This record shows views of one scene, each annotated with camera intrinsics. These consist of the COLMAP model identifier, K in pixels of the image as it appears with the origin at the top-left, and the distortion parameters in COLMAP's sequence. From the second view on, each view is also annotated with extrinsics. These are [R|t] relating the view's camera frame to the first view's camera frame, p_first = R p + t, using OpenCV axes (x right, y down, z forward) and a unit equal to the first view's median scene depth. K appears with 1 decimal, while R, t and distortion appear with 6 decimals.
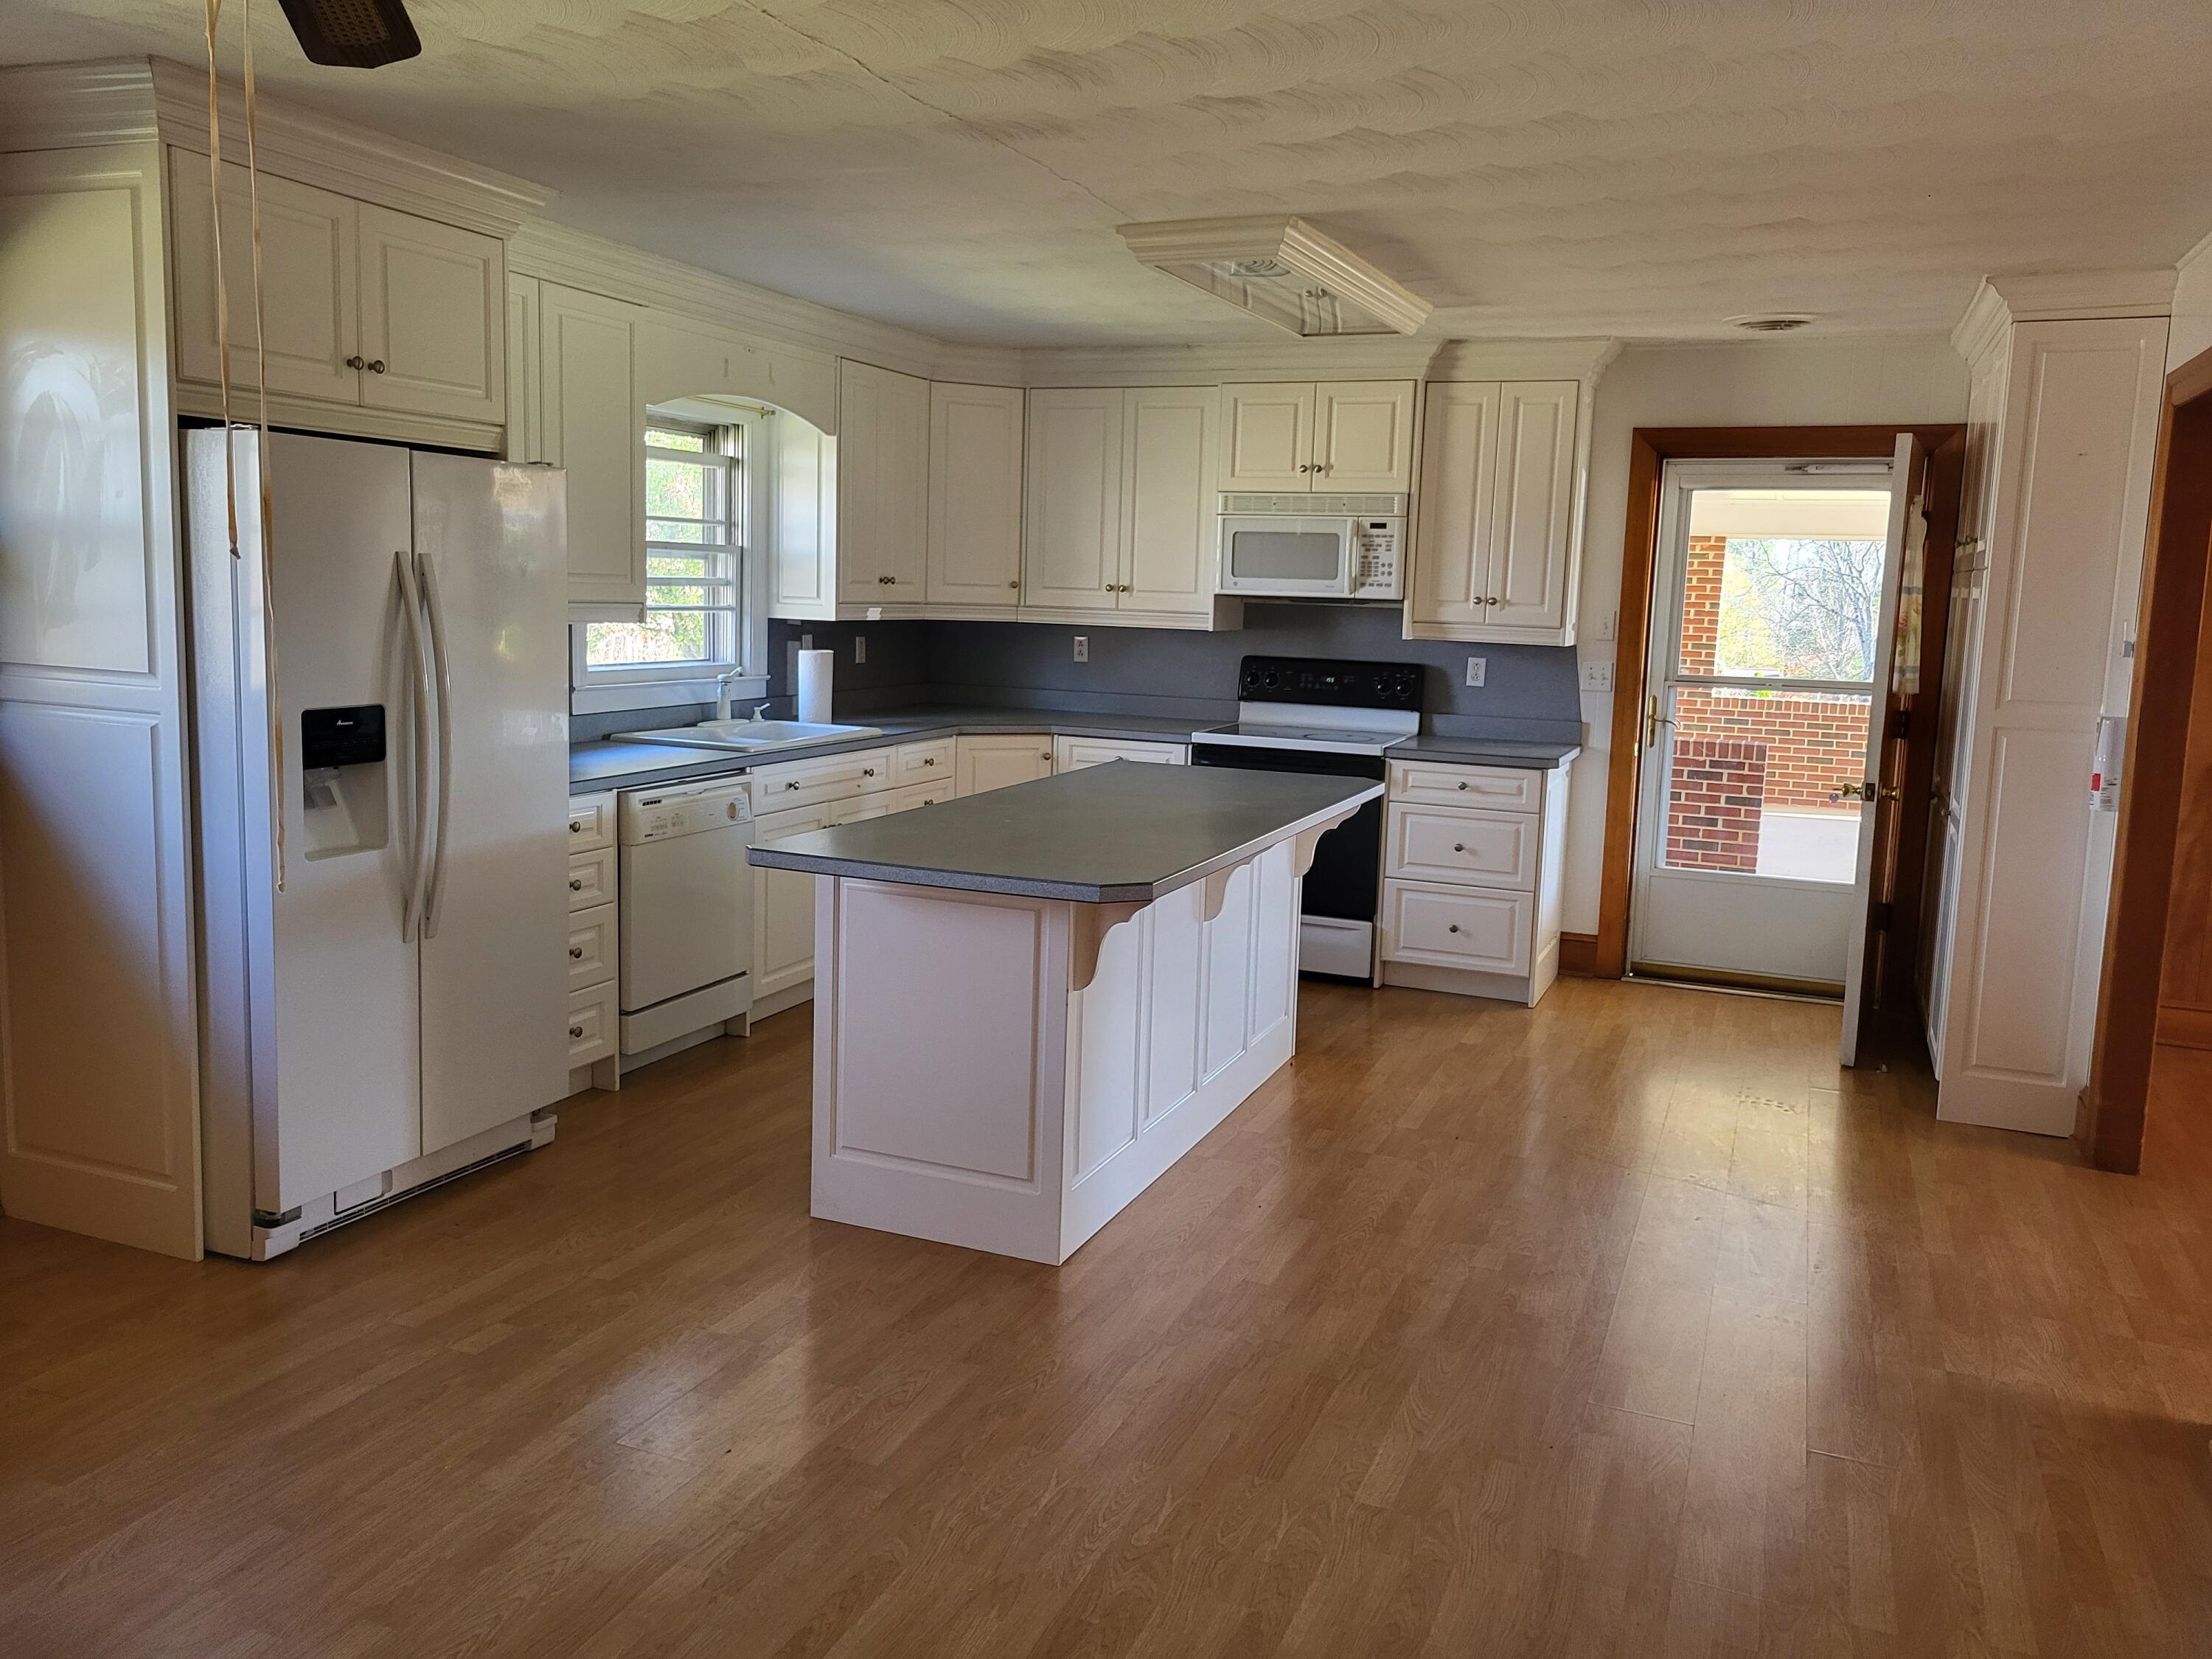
lens RADIAL K [[1646.3, 0, 1106.0], [0, 1646.3, 829.5], [0, 0, 1]] dist [0.031377, -0.003193]
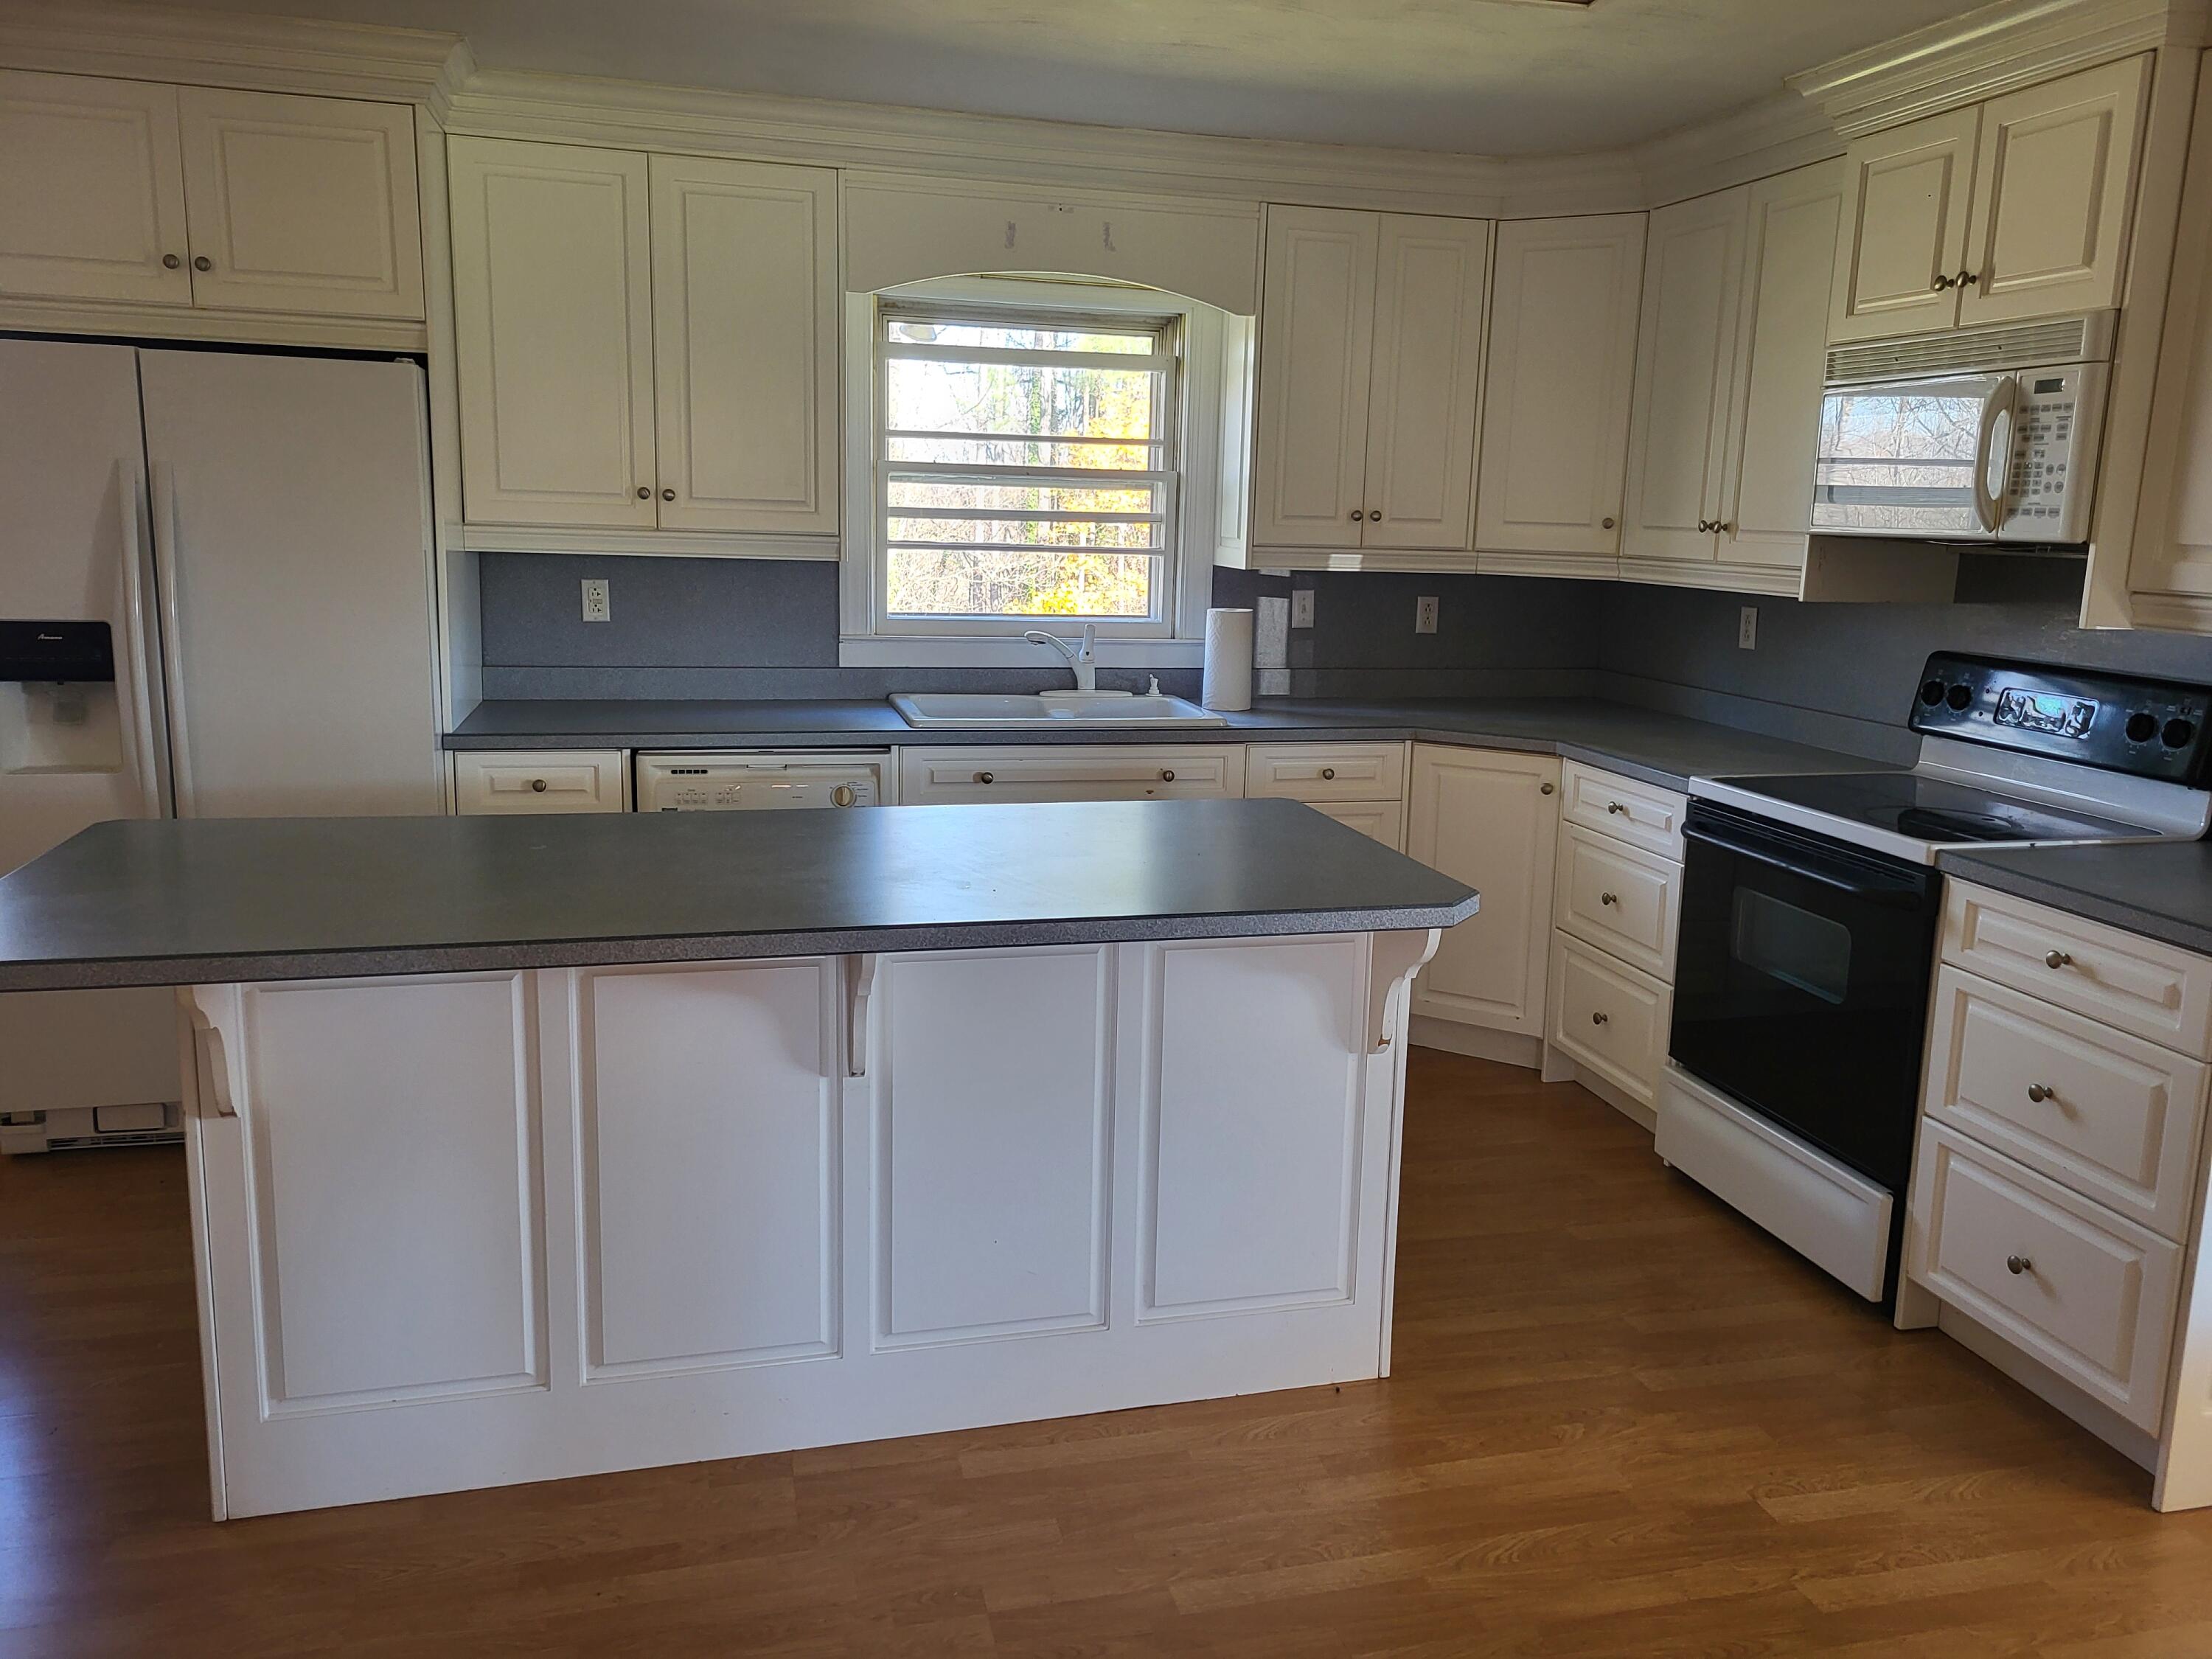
lens RADIAL K [[1646.3, 0, 1106.0], [0, 1646.3, 829.5], [0, 0, 1]] dist [0.031377, -0.003193]
pose [[0.610342, 0.140652, -0.779551, 0.389975], [-0.127731, 0.988707, 0.078384, -0.061312], [0.781772, 0.051732, 0.621415, 0.498074]]
